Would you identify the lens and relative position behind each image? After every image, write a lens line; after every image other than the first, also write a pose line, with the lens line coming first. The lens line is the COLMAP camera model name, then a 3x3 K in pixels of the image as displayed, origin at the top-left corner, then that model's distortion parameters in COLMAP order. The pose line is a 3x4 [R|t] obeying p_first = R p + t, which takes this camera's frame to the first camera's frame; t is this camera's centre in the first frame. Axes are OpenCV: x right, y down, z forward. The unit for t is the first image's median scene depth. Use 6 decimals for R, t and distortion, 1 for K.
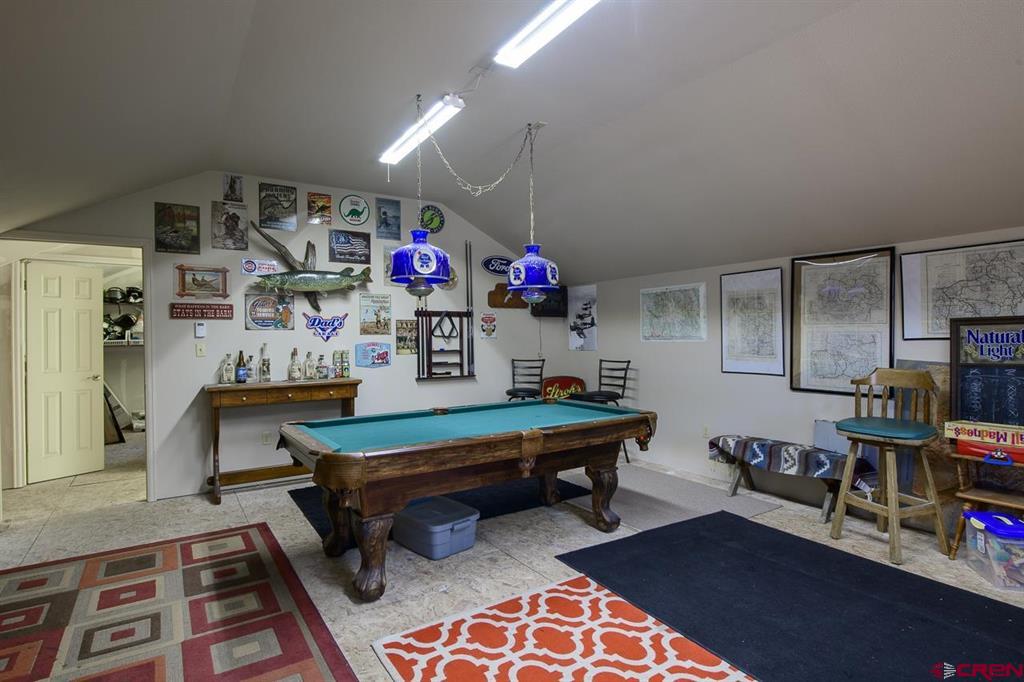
lens RADIAL K [[546.7, 0, 512.0], [0, 546.7, 341.0], [0, 0, 1]] dist [0.037258, 0.000042]
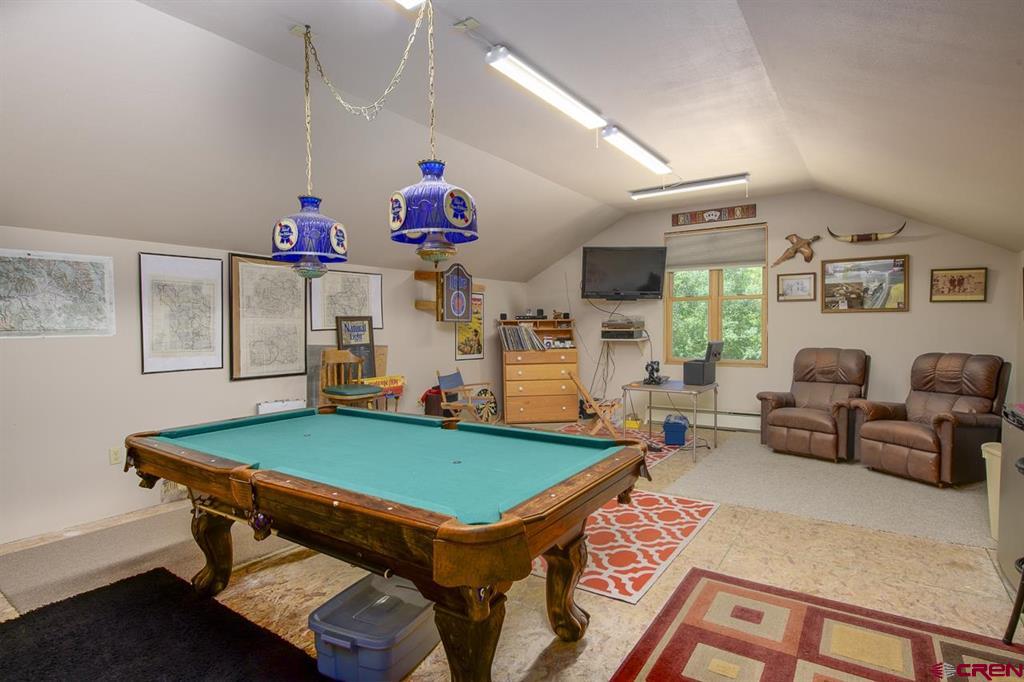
lens RADIAL K [[546.7, 0, 512.0], [0, 546.7, 341.0], [0, 0, 1]] dist [0.037258, 0.000042]
pose [[-0.376311, -0.018002, 0.926319, -0.671748], [0.018636, 0.999462, 0.026994, -0.003495], [-0.926306, 0.027421, -0.375773, 0.936223]]
